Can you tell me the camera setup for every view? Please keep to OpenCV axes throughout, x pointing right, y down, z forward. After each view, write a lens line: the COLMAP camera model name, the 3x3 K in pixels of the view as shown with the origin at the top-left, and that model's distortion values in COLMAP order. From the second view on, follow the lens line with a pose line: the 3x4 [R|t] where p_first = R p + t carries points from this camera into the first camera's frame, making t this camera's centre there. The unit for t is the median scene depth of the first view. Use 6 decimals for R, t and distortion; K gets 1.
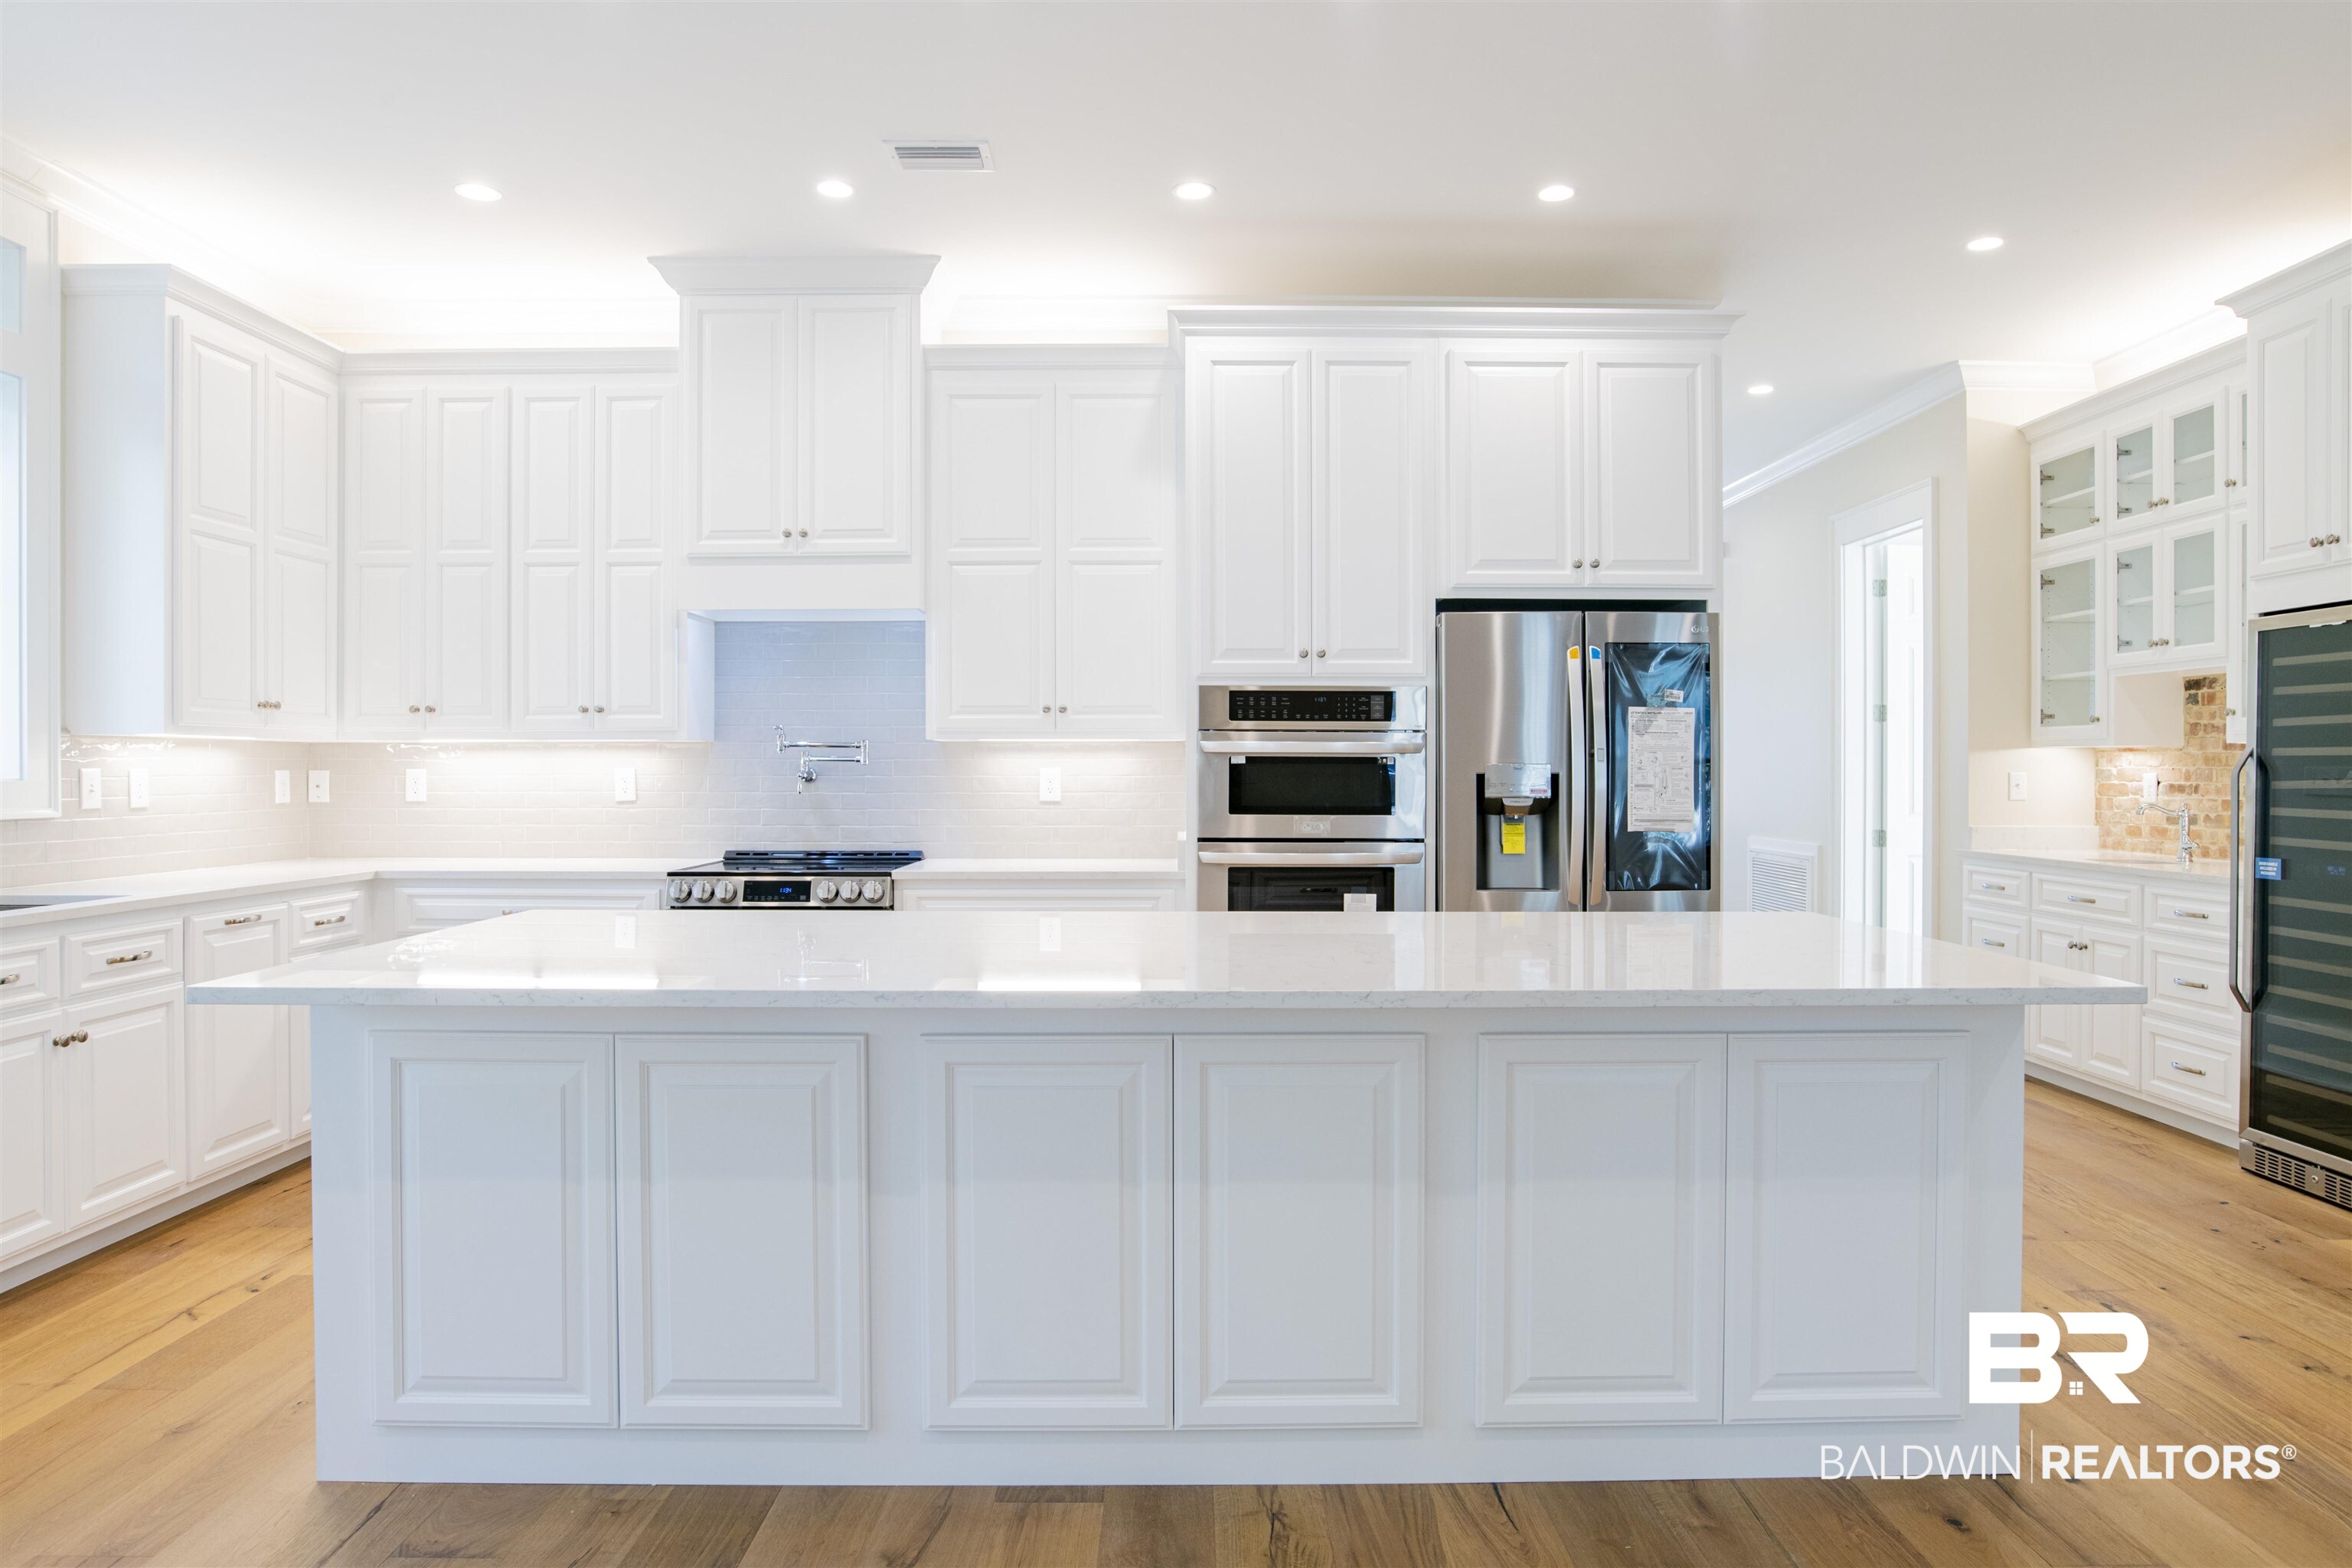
lens RADIAL K [[1409.6, 0, 1180.9], [0, 1409.6, 781.0], [0, 0, 1]] dist [-0.040578, 0.011948]
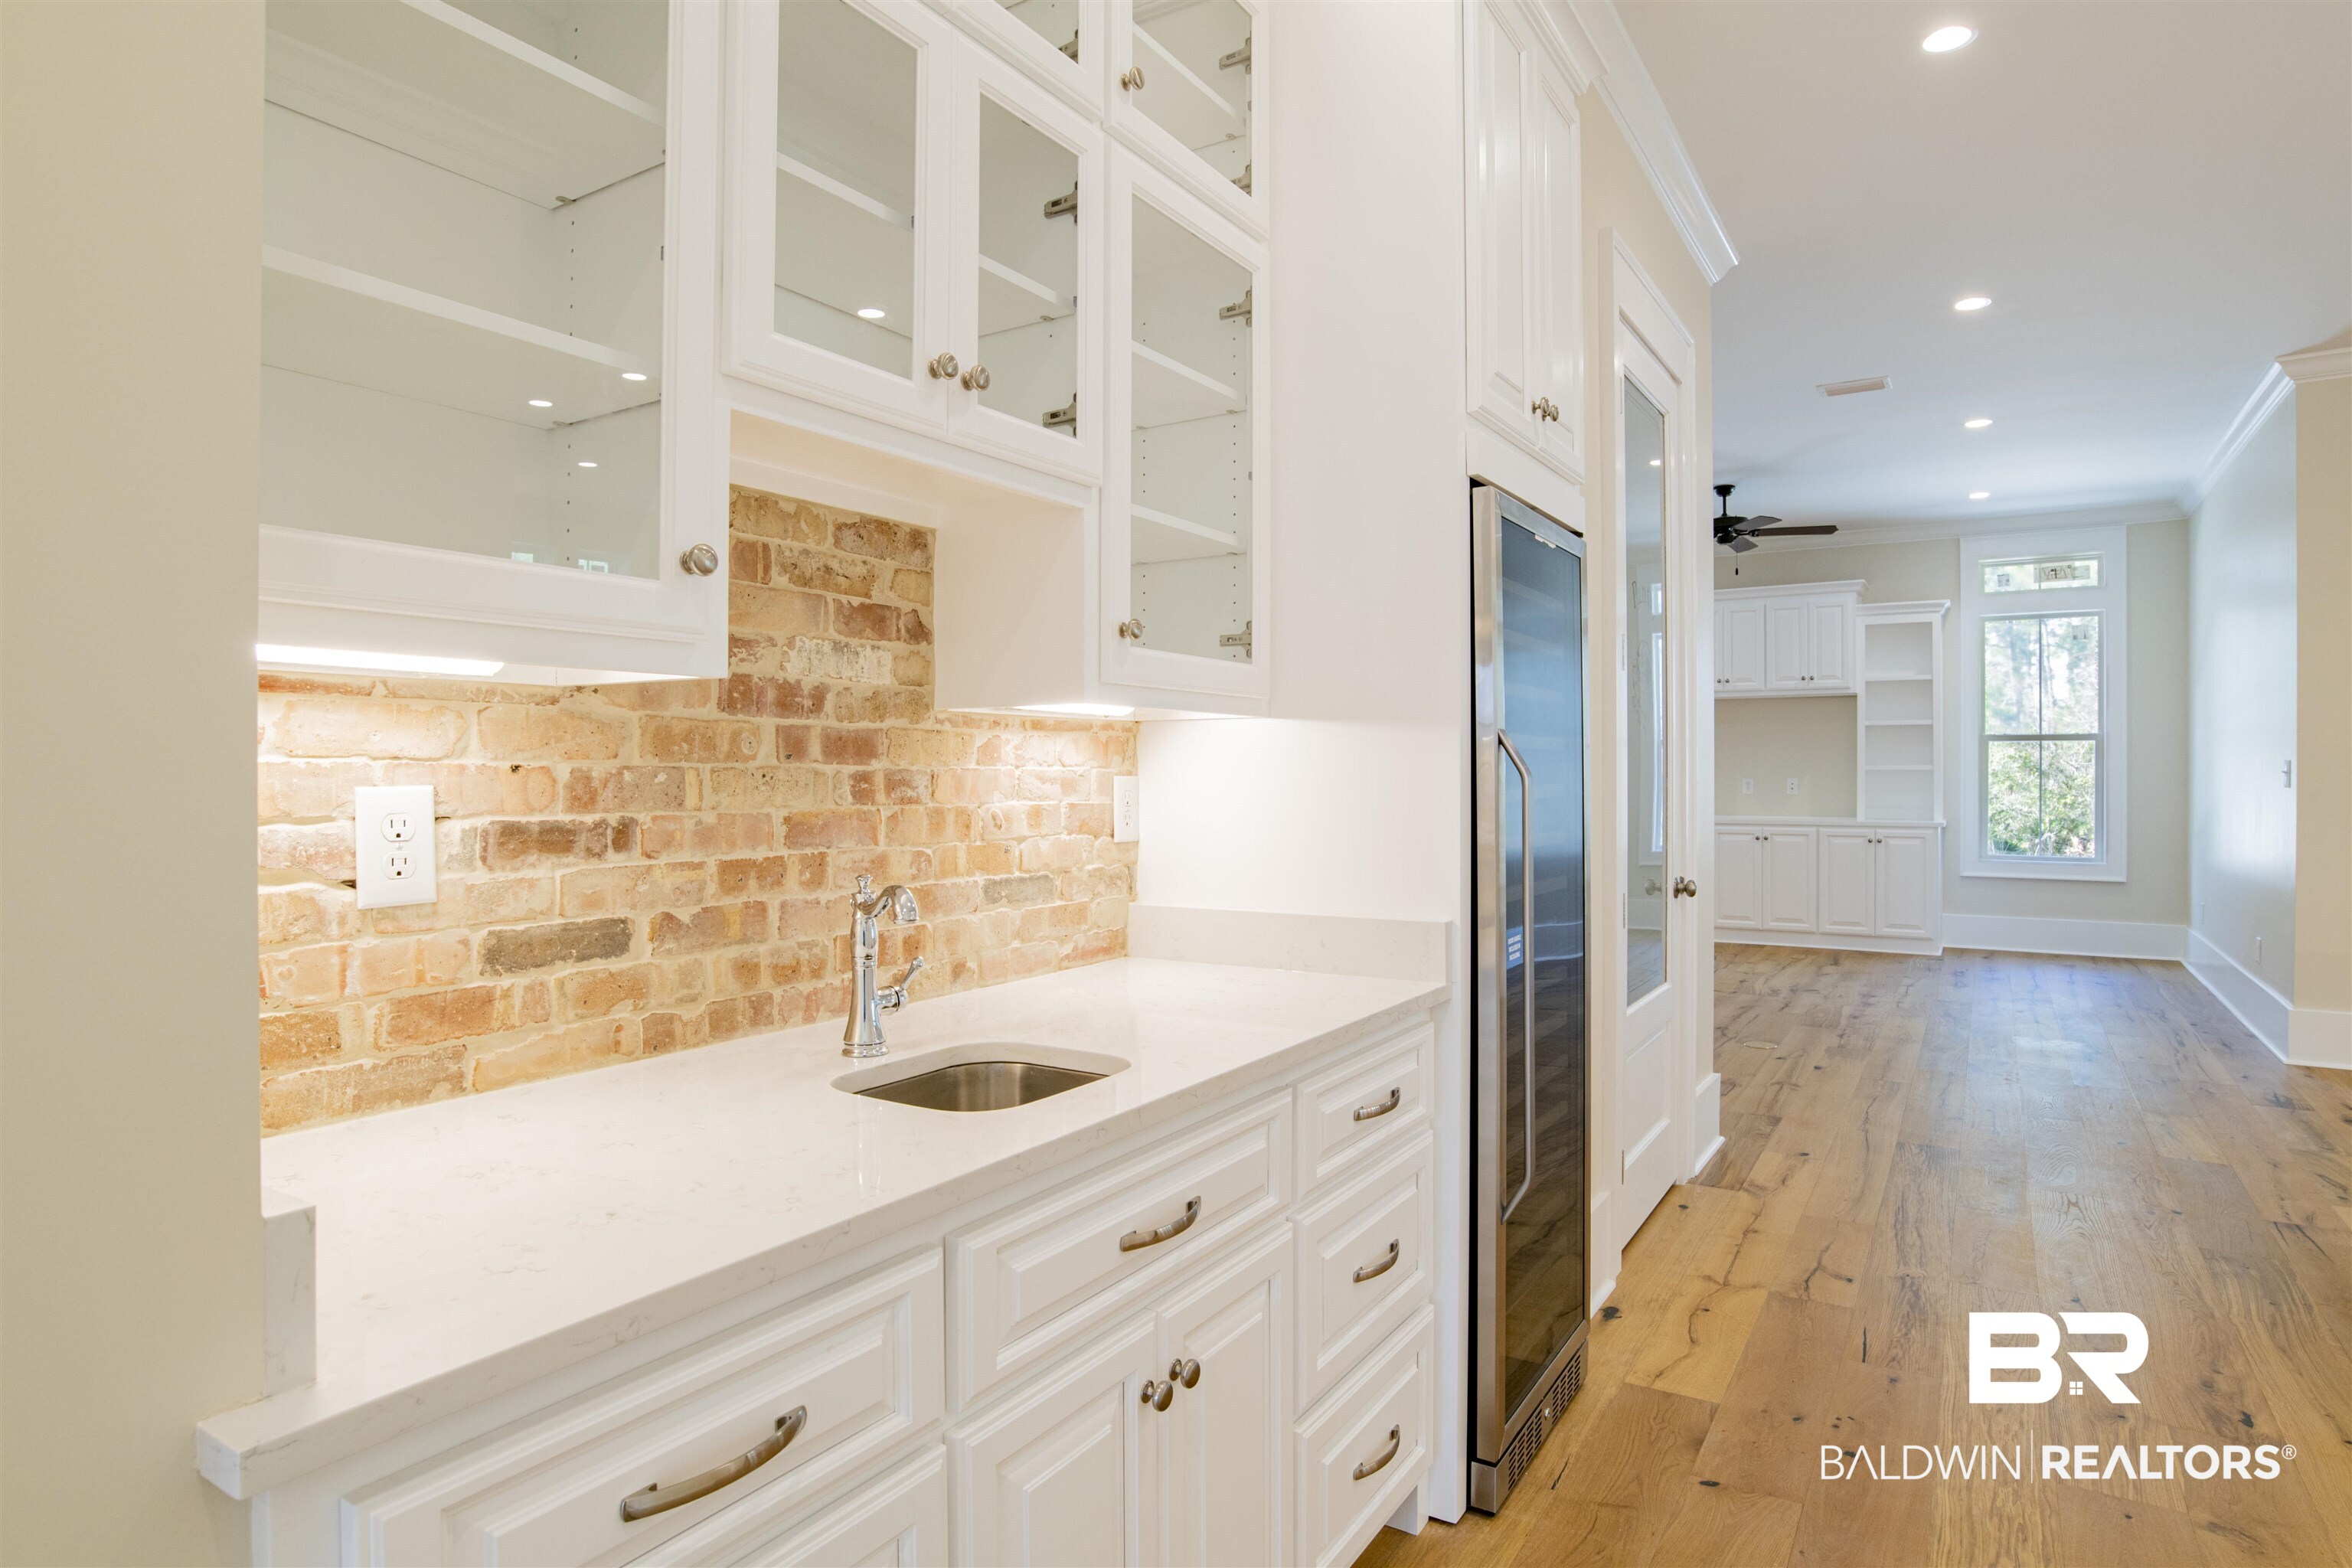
lens RADIAL K [[1311.8, 0, 1193.1], [0, 1311.8, 772.0], [0, 0, 1]] dist [-0.022542, 0.002574]
pose [[-0.854670, -0.001541, 0.519170, 0.557811], [0.003048, 0.999963, 0.007986, -0.011318], [-0.519164, 0.008407, -0.854634, 1.368980]]
